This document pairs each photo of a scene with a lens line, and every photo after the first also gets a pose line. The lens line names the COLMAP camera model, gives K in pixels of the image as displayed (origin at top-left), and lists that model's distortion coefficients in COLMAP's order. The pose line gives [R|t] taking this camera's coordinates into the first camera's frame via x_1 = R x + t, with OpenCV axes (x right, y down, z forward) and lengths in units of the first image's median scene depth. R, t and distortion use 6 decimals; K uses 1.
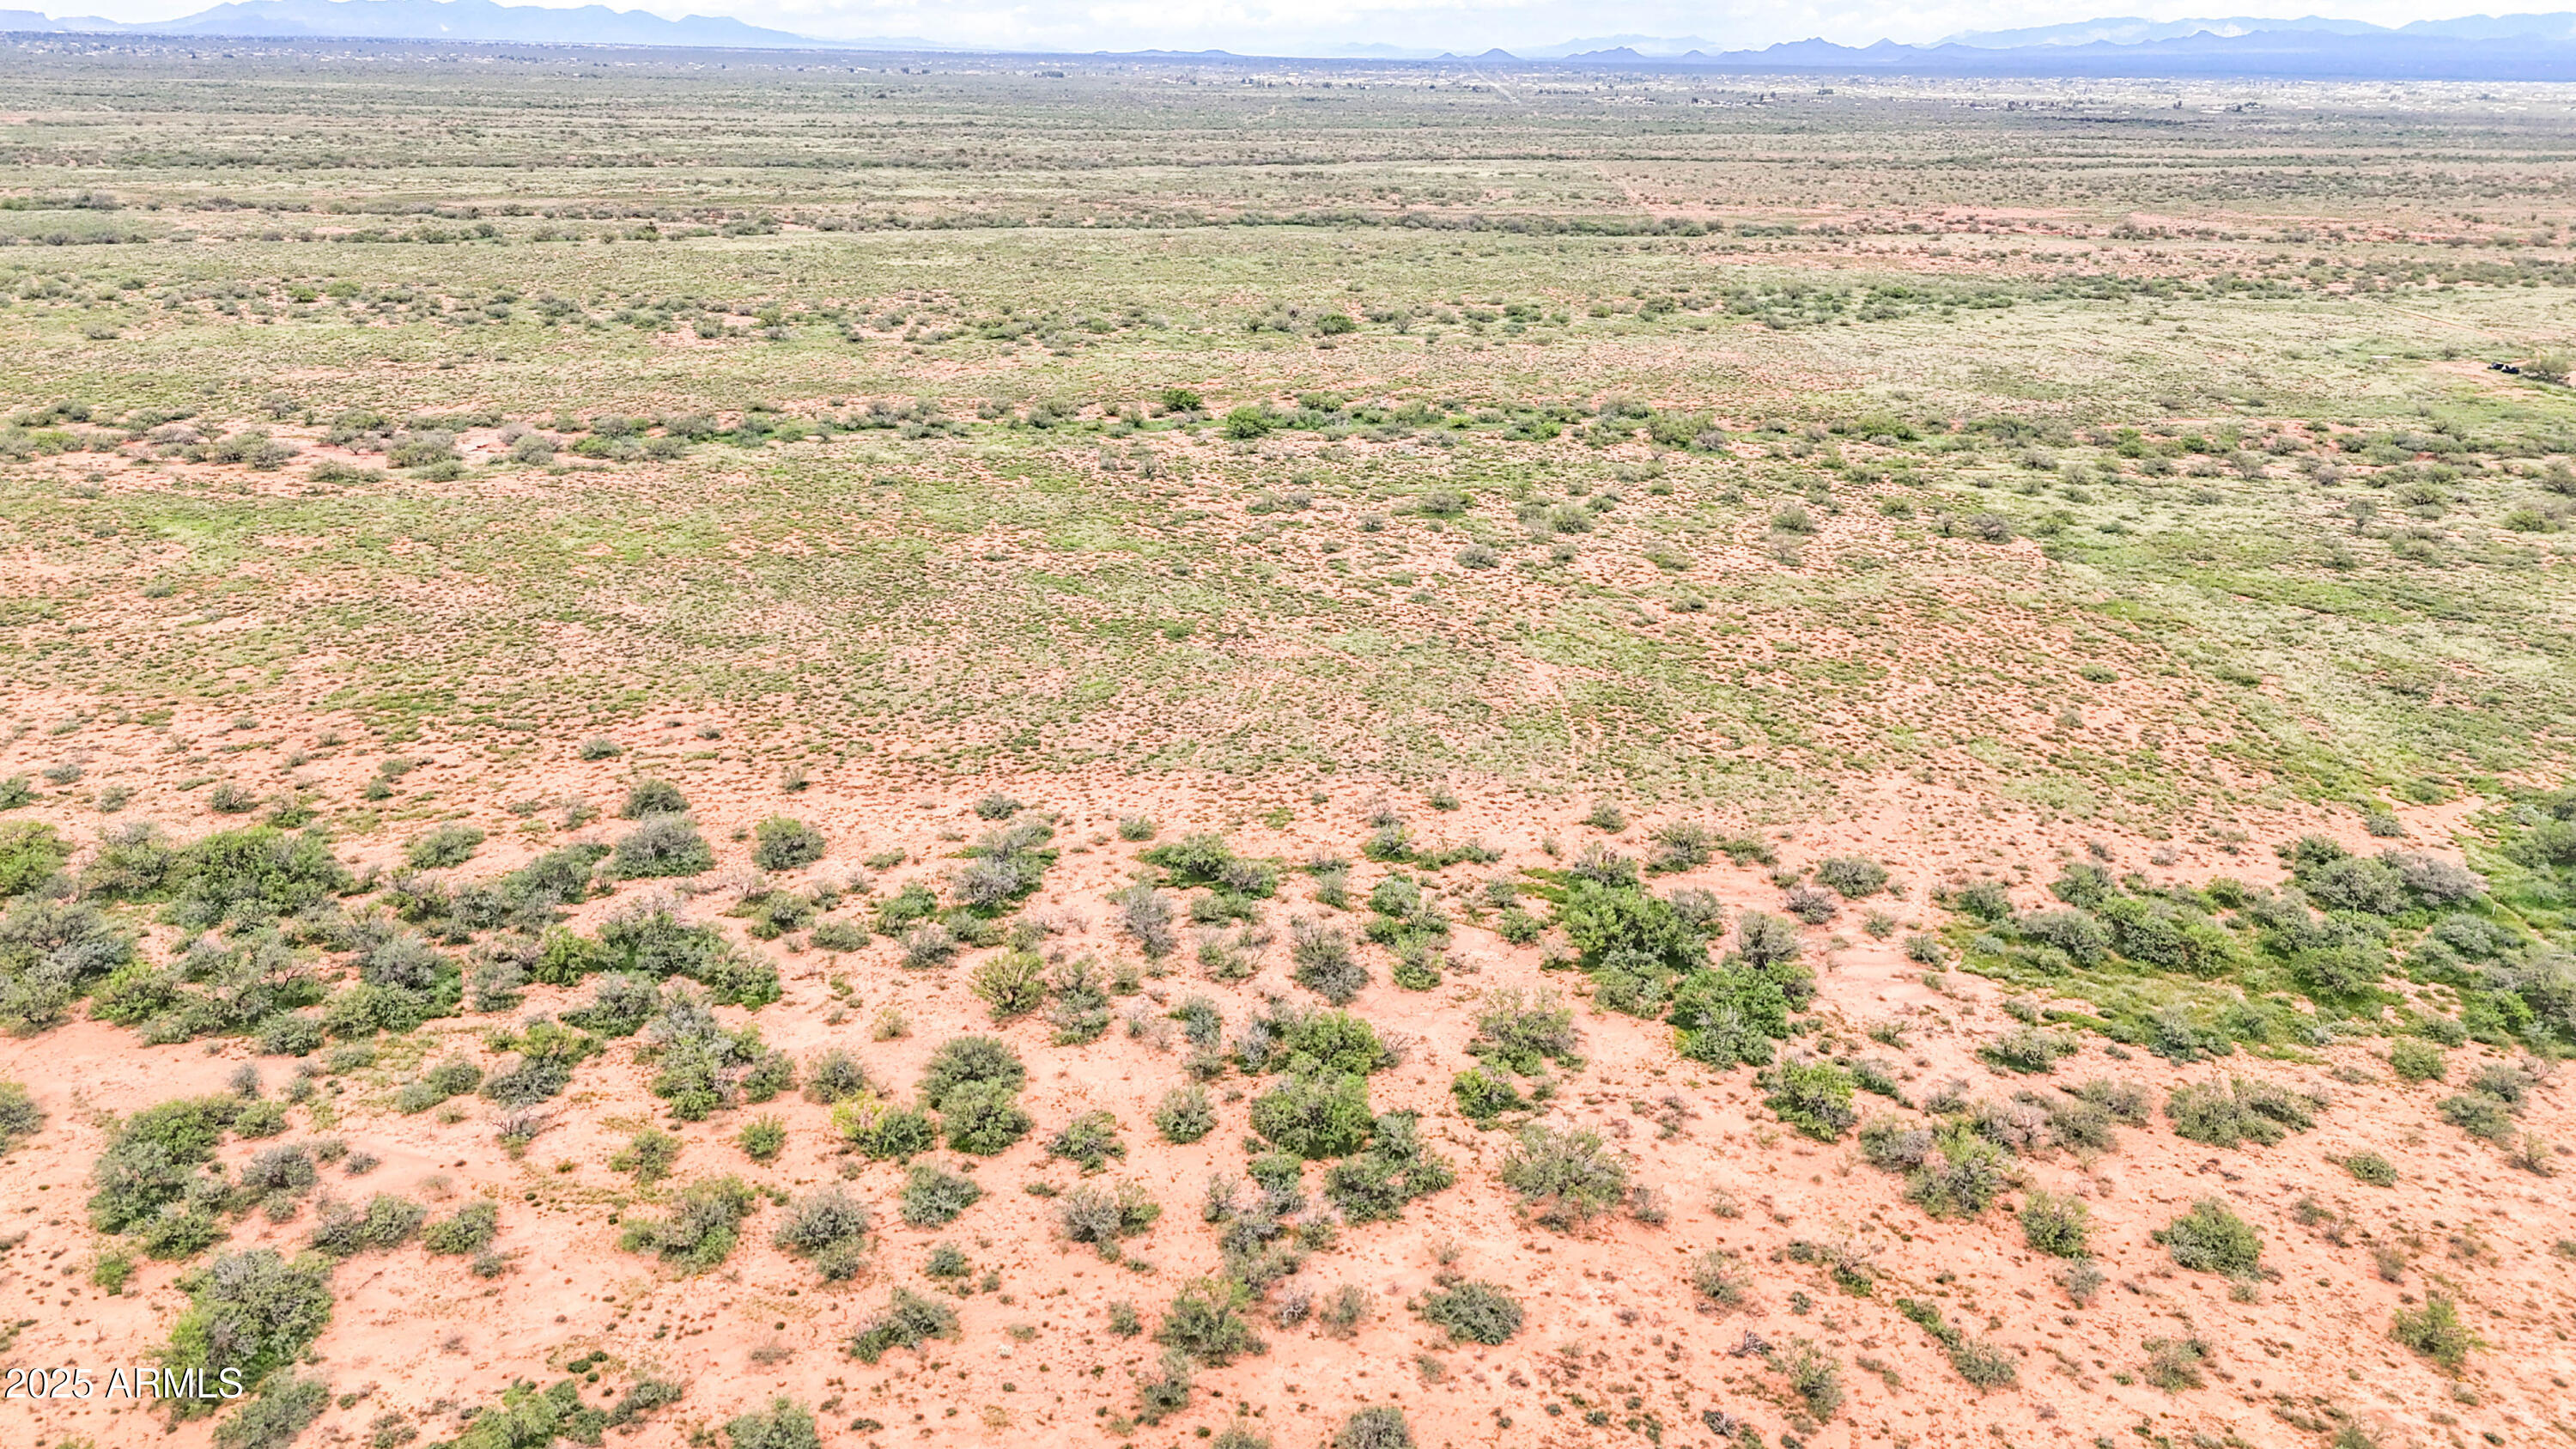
lens RADIAL K [[1893.3, 0, 1295.1], [0, 1893.3, 721.2], [0, 0, 1]] dist [0.079658, -0.079357]
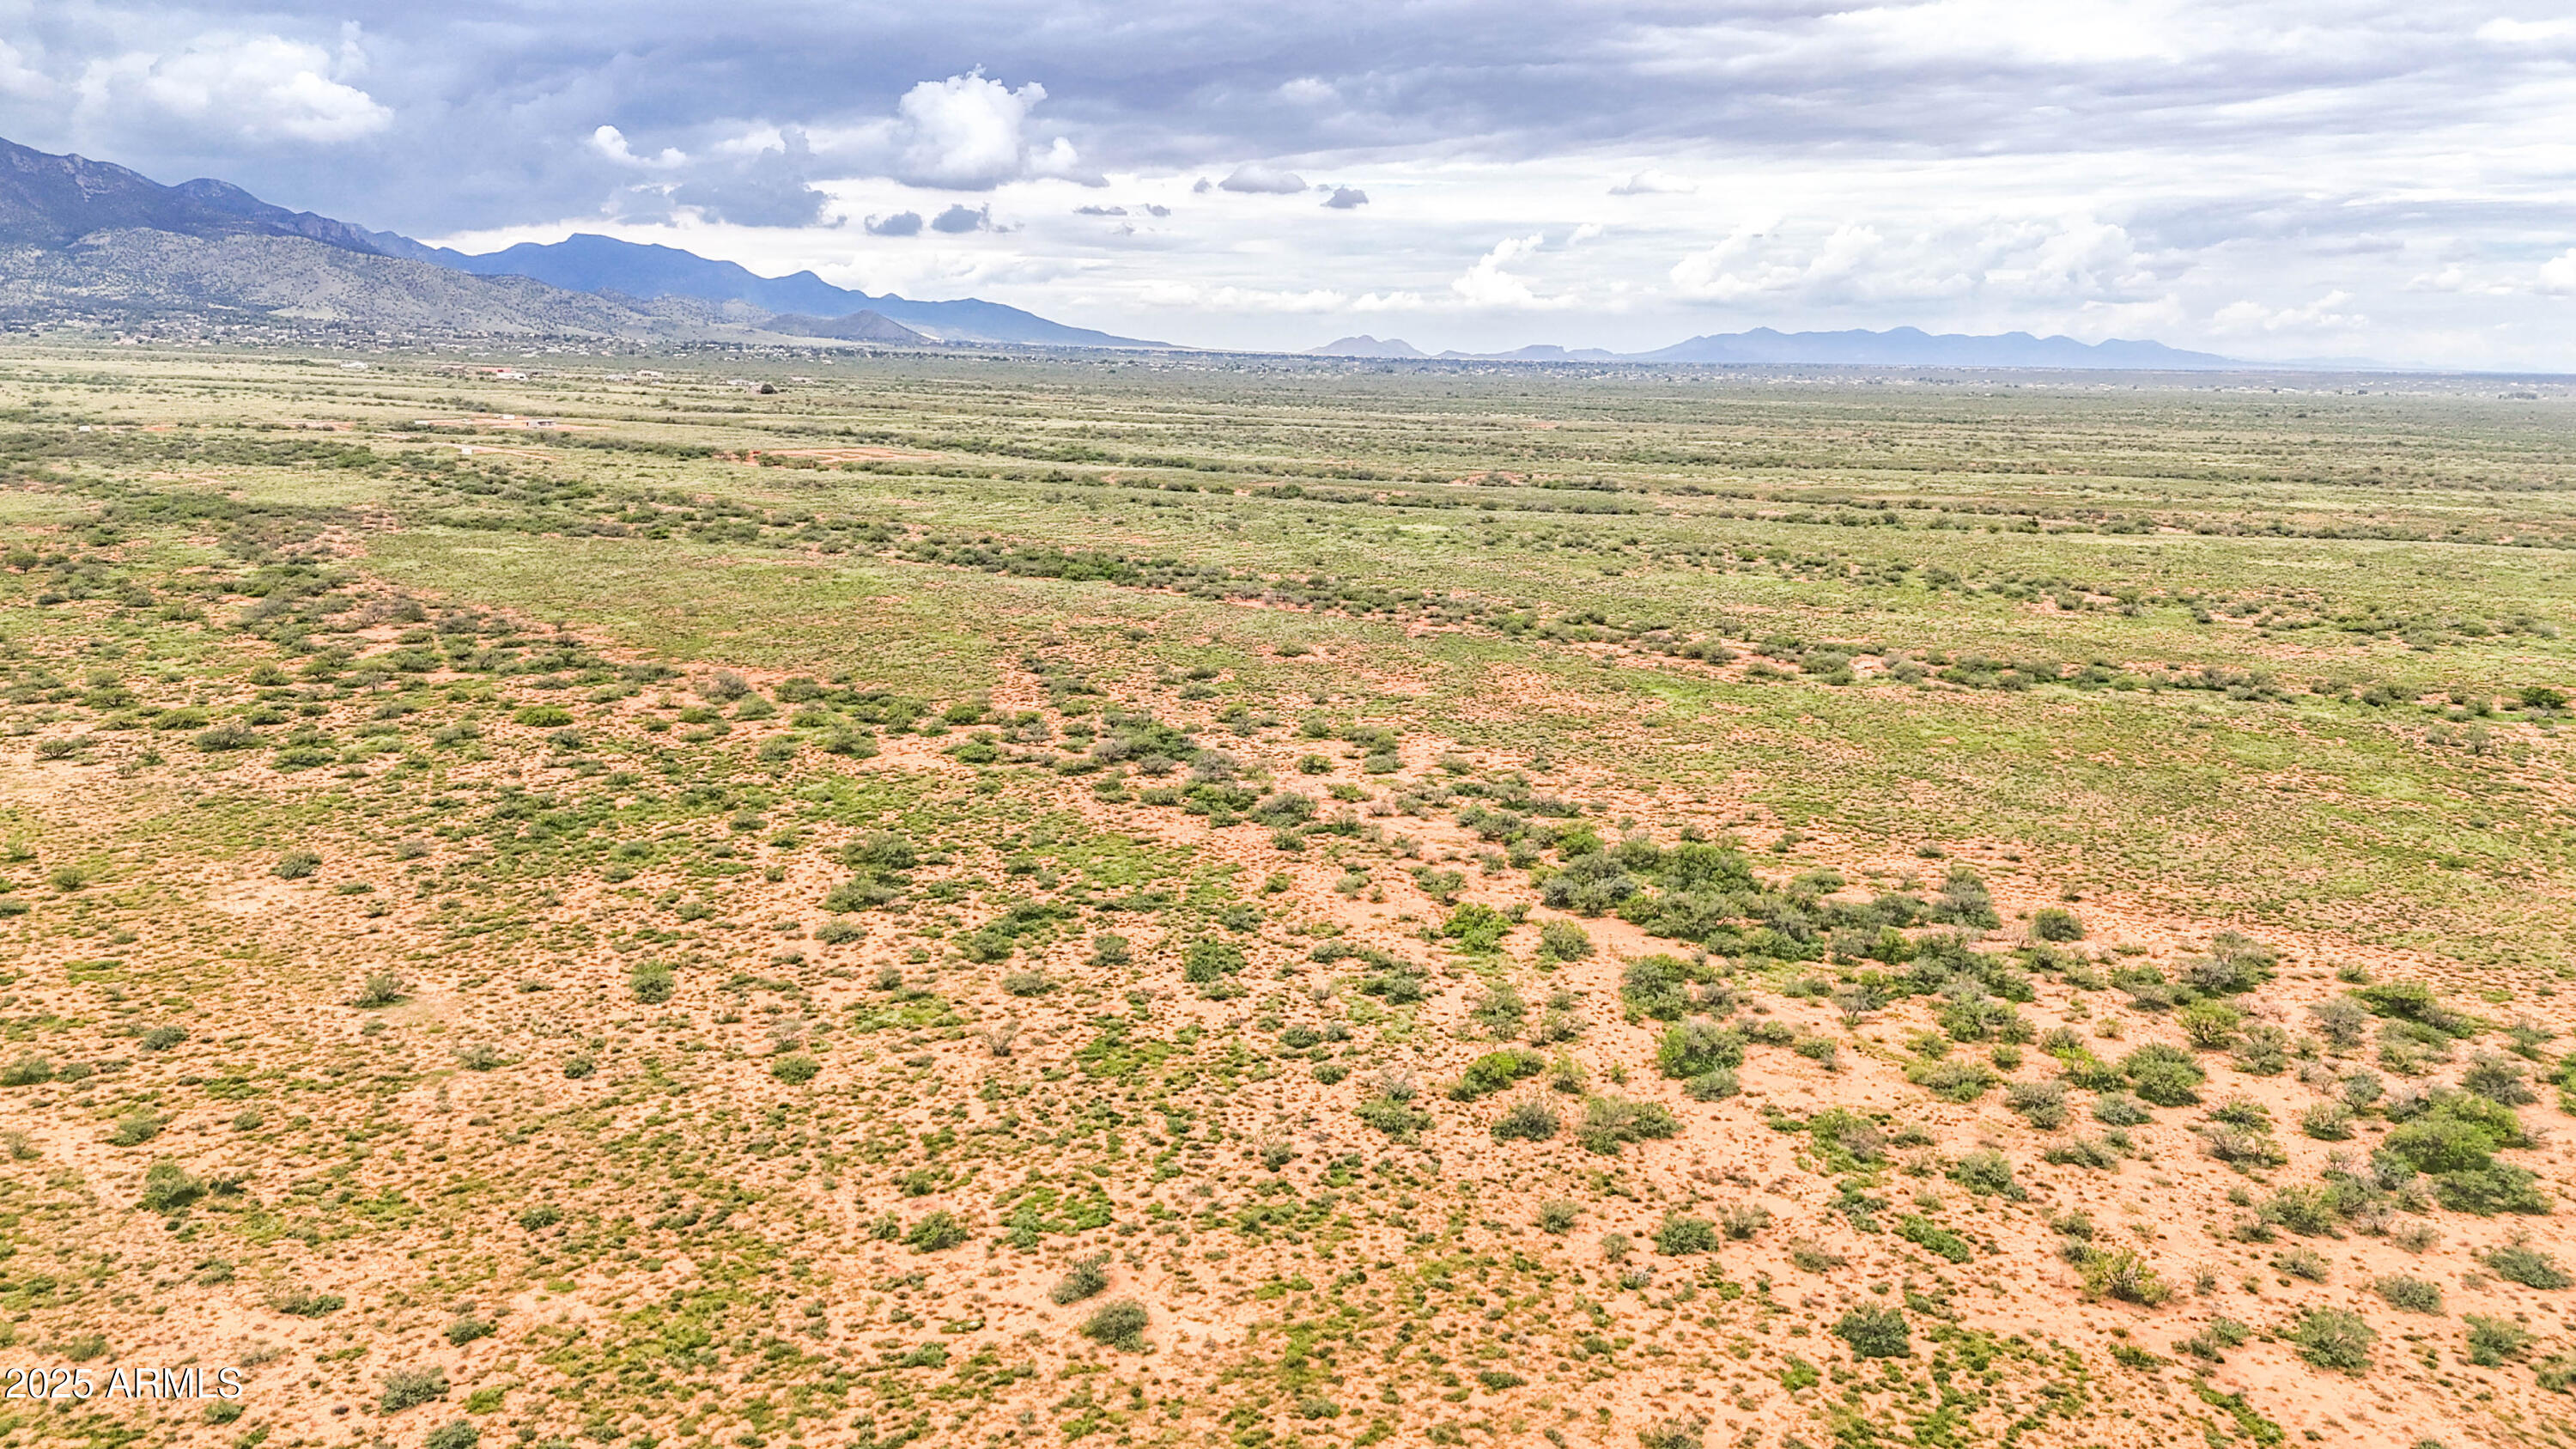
lens RADIAL K [[1894.7, 0, 1297.4], [0, 1894.7, 713.7], [0, 0, 1]] dist [0.082869, -0.086484]
pose [[0.776389, 0.116807, -0.619336, 0.069597], [-0.214158, 0.973099, -0.084938, 0.073550], [0.592754, 0.198581, 0.780518, -0.205173]]
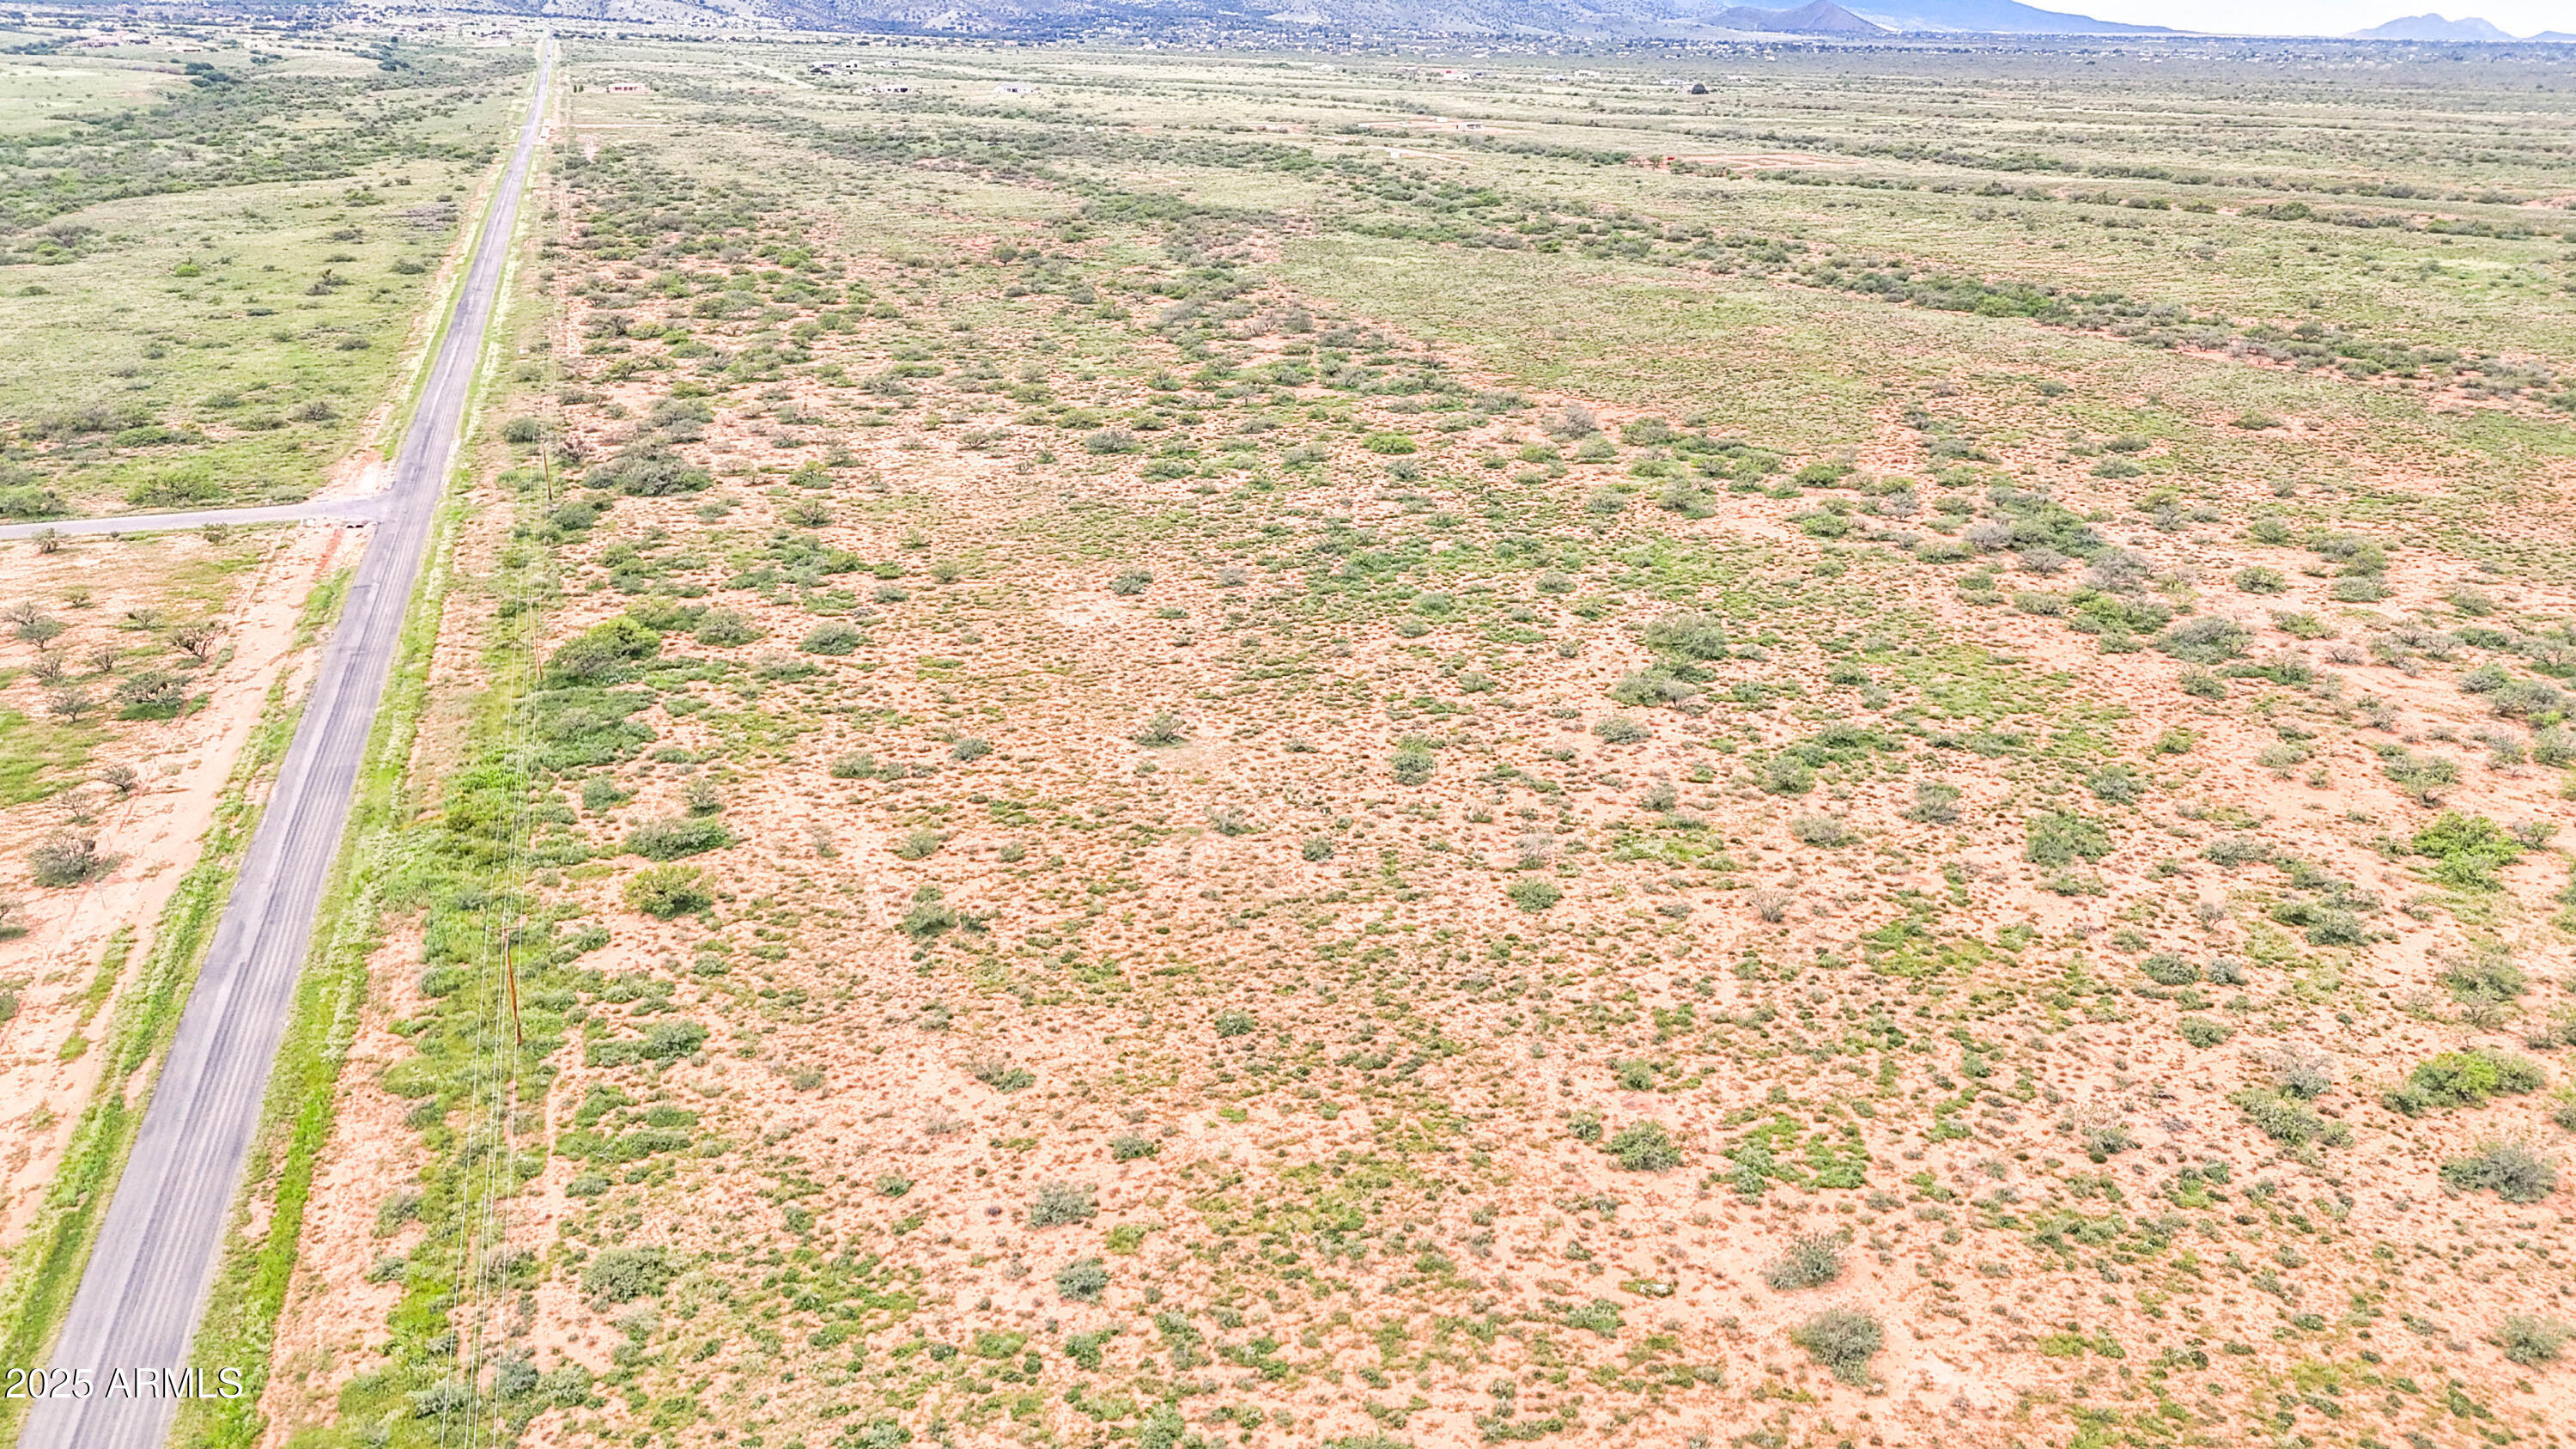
lens RADIAL K [[1887.9, 0, 1295.5], [0, 1887.9, 734.5], [0, 0, 1]] dist [0.076524, -0.070740]
pose [[0.407030, 0.304773, -0.861069, 0.011618], [-0.304442, 0.934056, 0.186696, 0.049074], [0.861186, 0.186155, 0.472974, -0.134876]]
